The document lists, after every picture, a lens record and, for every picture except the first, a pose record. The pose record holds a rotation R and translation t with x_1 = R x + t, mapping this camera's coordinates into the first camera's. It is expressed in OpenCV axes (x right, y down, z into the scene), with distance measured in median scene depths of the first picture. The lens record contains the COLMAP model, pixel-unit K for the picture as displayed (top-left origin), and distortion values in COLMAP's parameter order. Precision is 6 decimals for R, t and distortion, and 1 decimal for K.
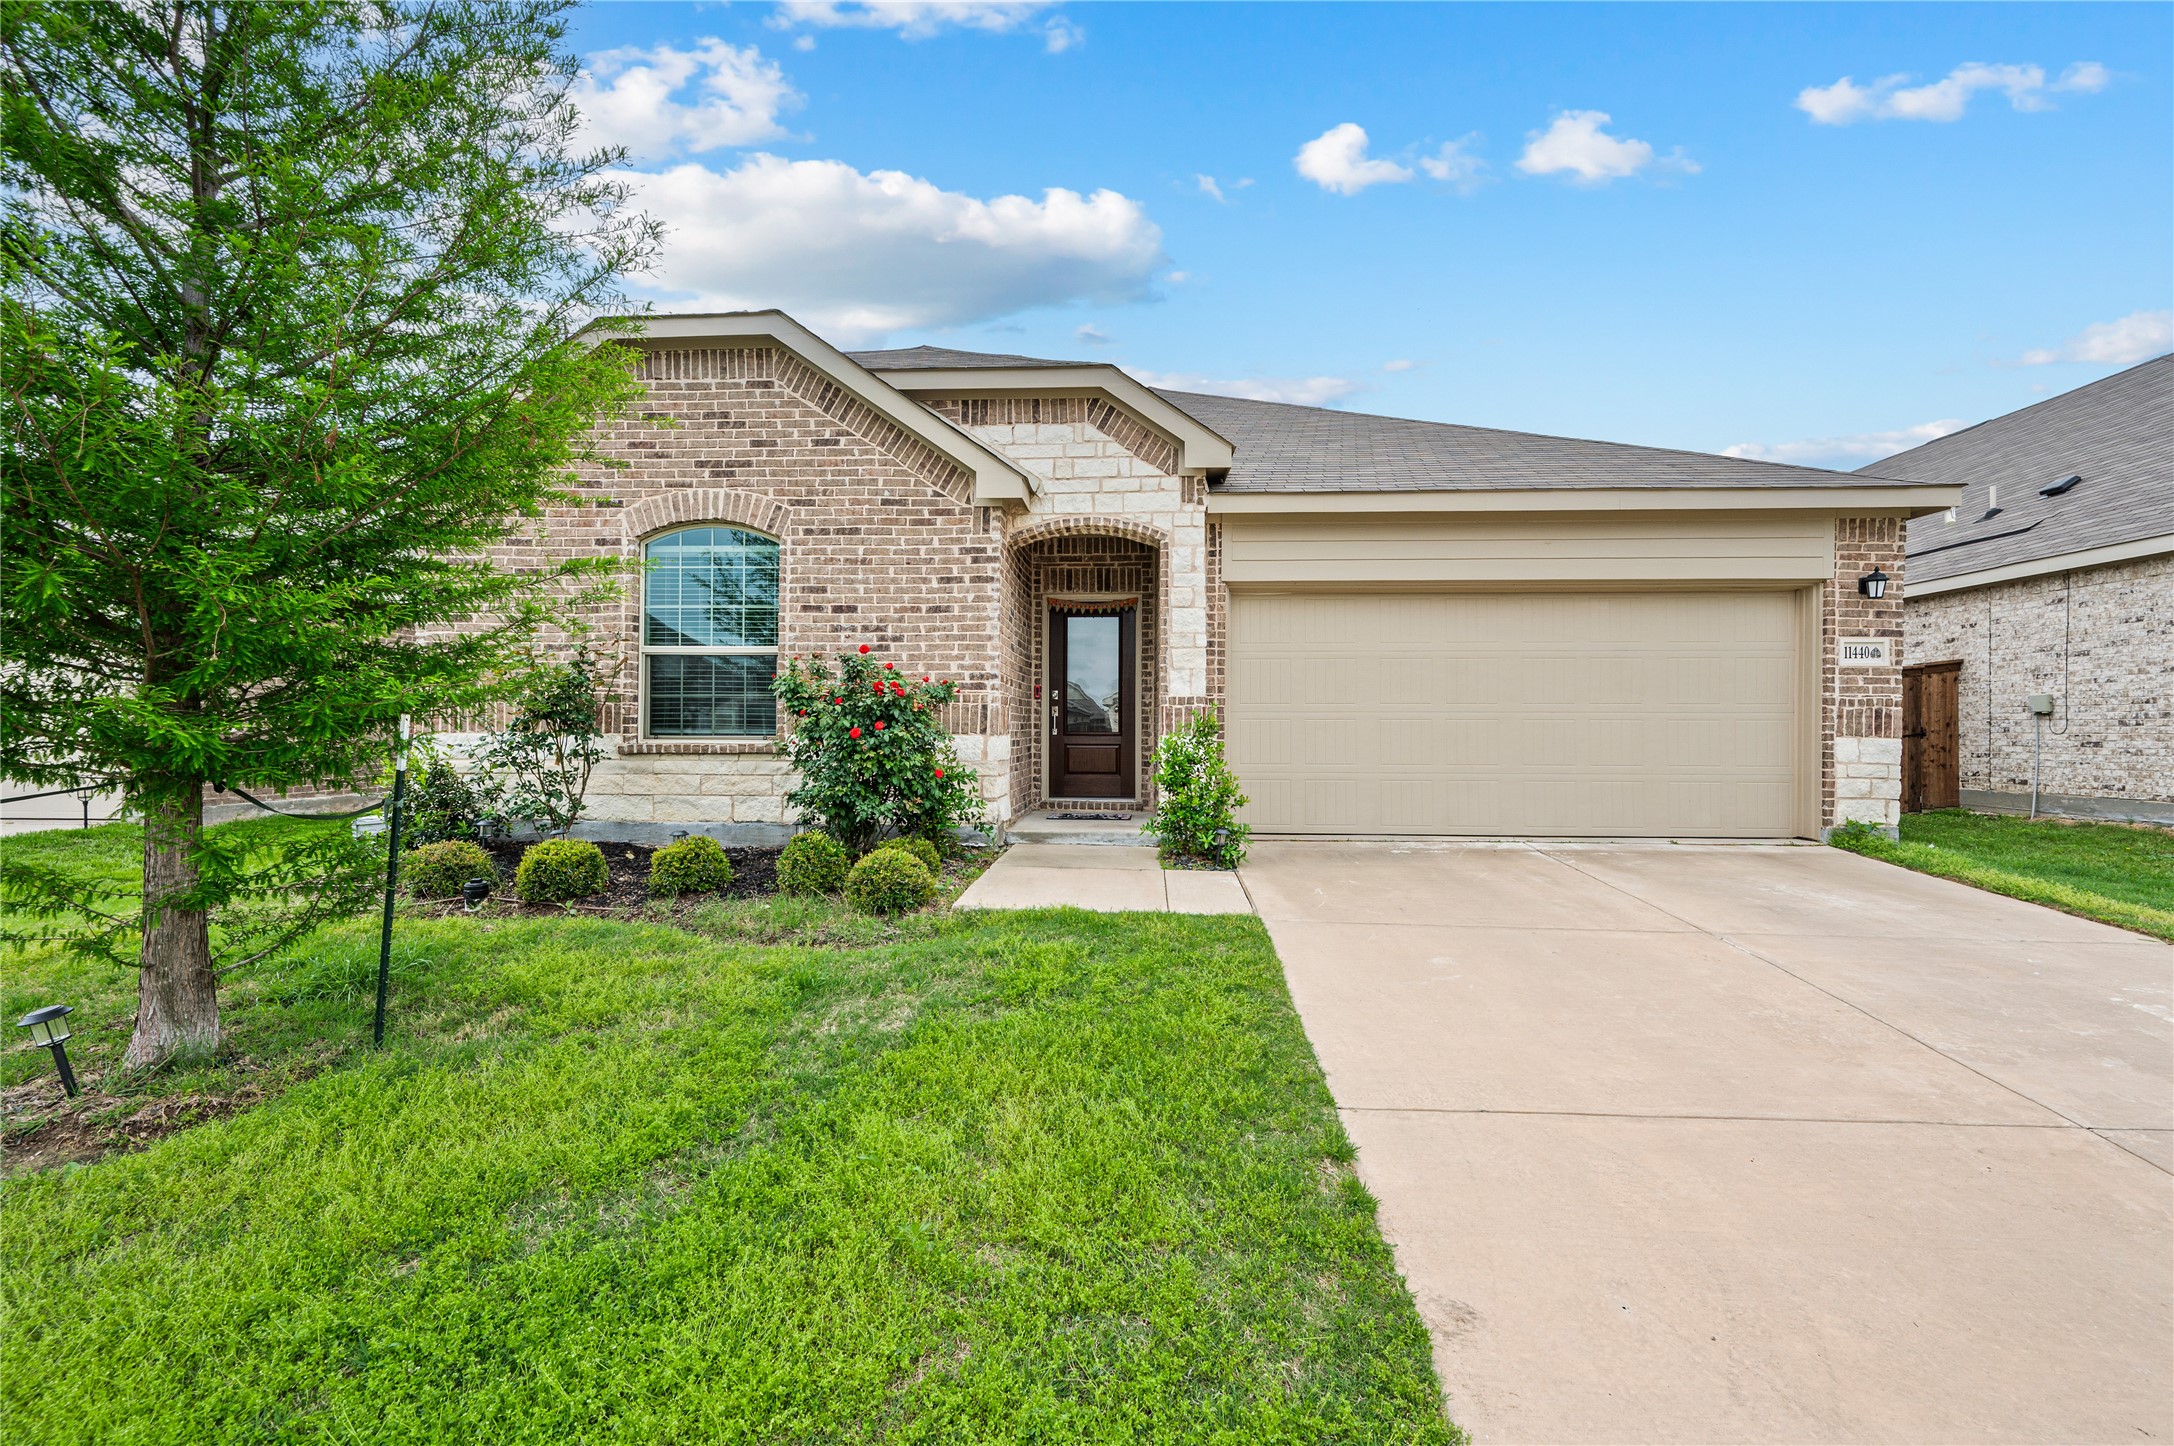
lens RADIAL K [[863.5, 0, 1095.8], [0, 863.5, 735.5], [0, 0, 1]] dist [-0.000026, 0.000069]
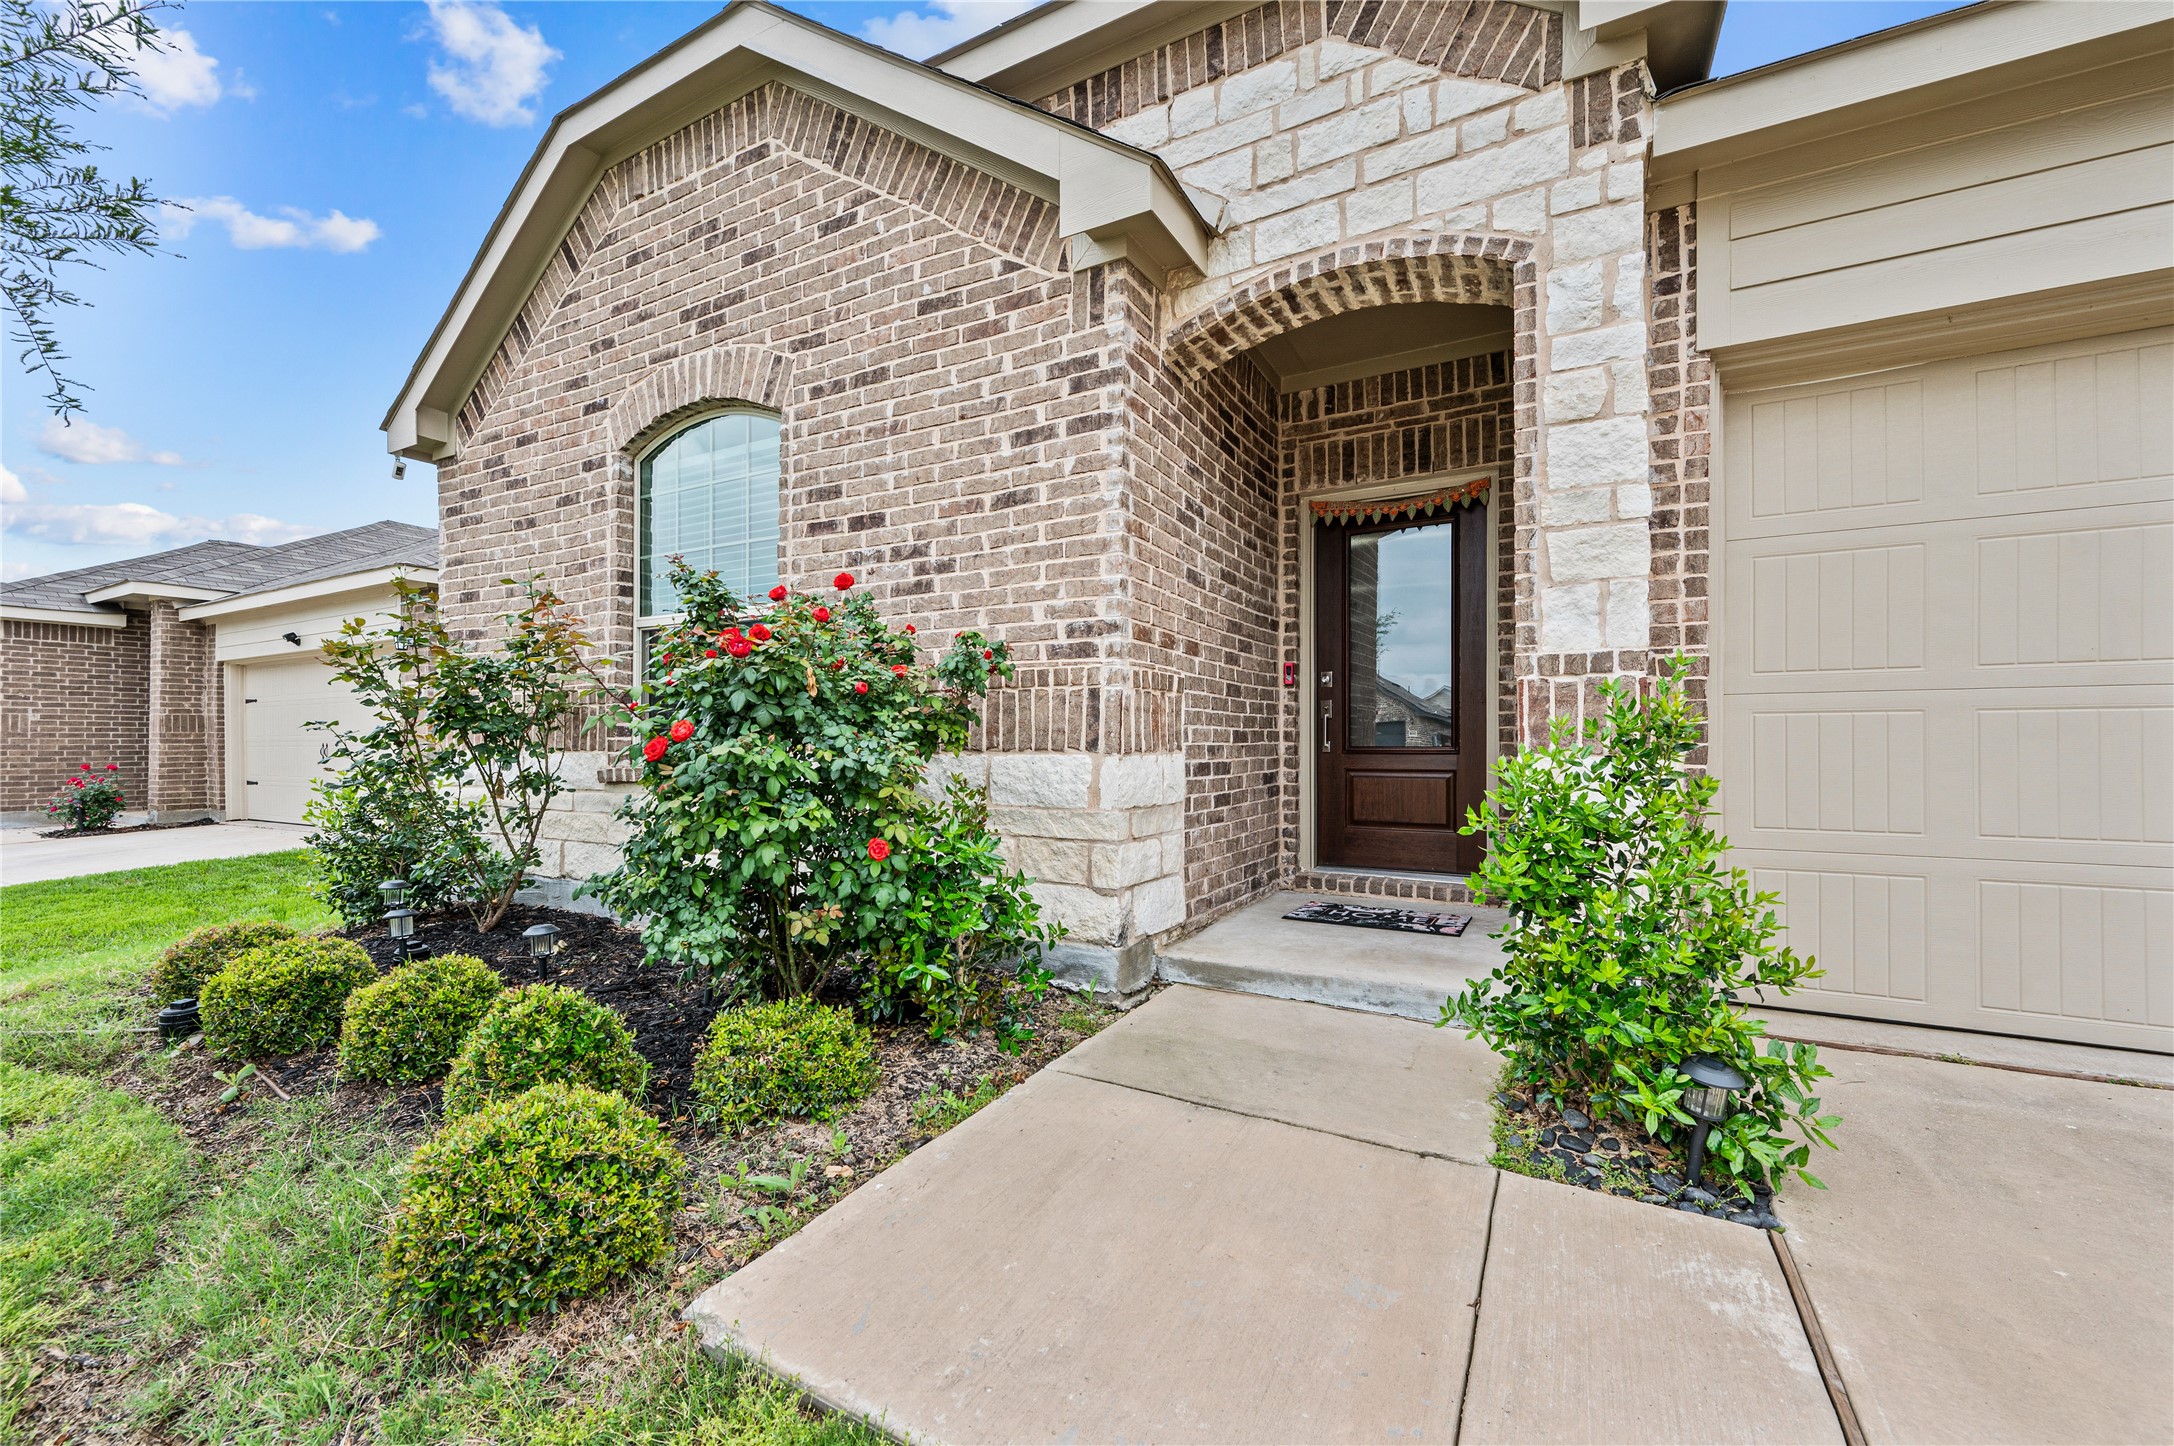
lens RADIAL K [[870.6, 0, 1094.8], [0, 870.6, 748.4], [0, 0, 1]] dist [-0.000804, -0.000111]
pose [[0.902640, -0.003032, -0.430385, 0.072970], [0.001633, 0.999992, -0.003621, -0.001596], [0.430392, 0.002565, 0.902638, 0.559773]]
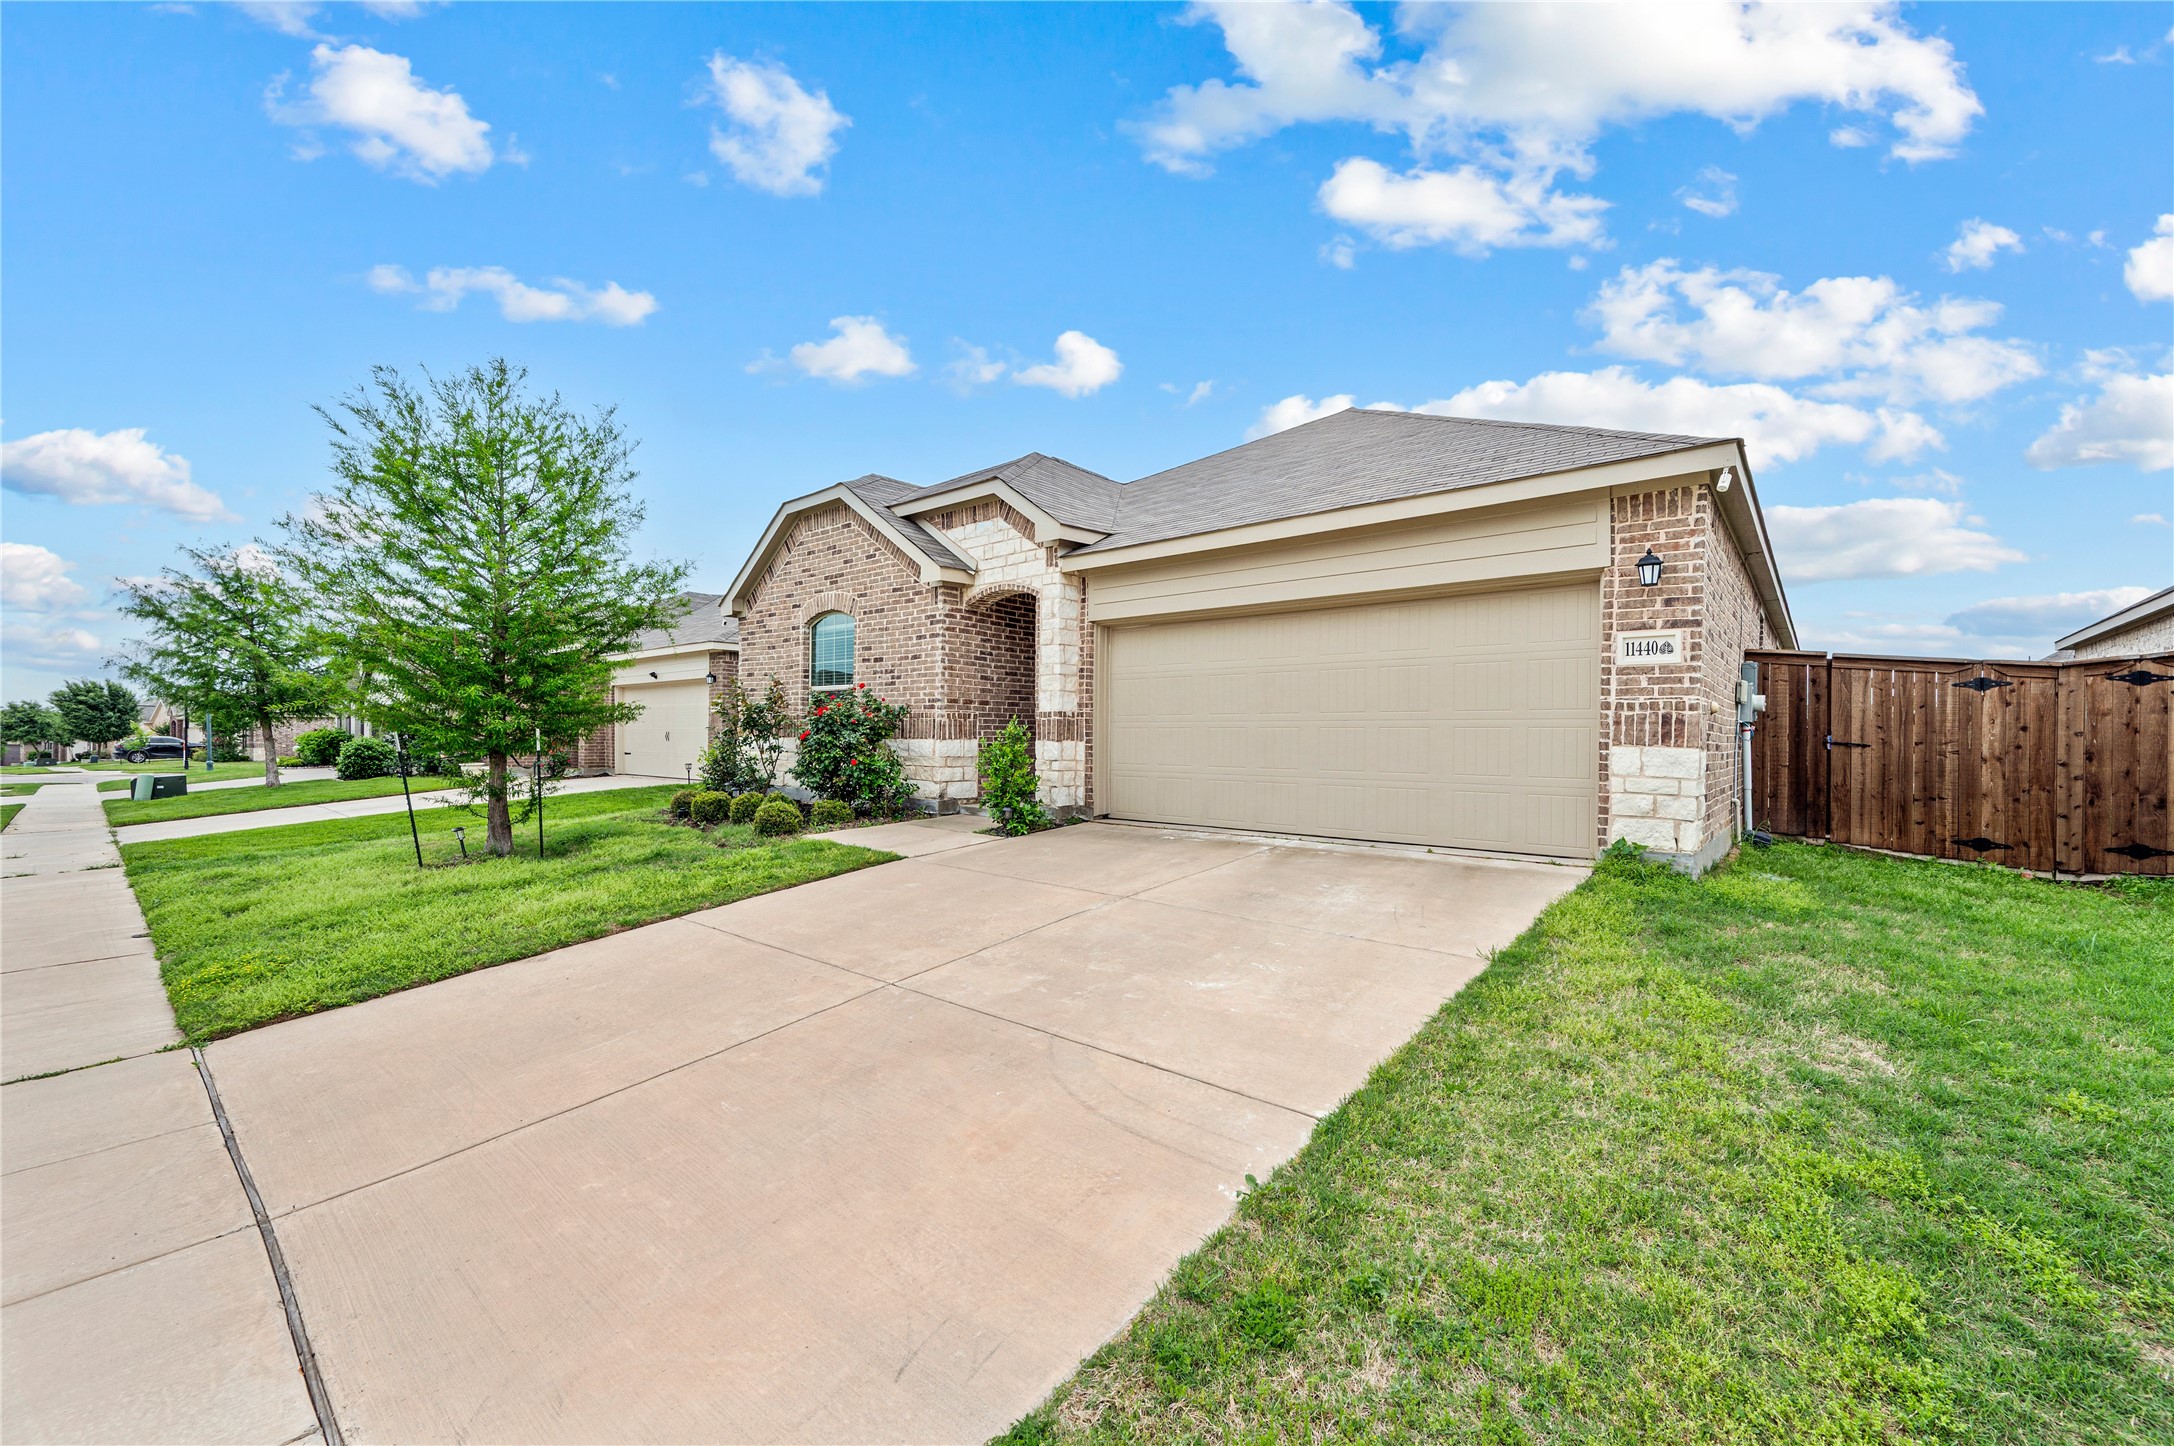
lens RADIAL K [[863.5, 0, 1095.8], [0, 863.5, 735.5], [0, 0, 1]] dist [-0.000026, 0.000069]
pose [[0.795261, 0.001710, -0.606265, 0.976127], [-0.006767, 0.999959, -0.006057, -0.000030], [0.606229, 0.008920, 0.795240, -0.018516]]
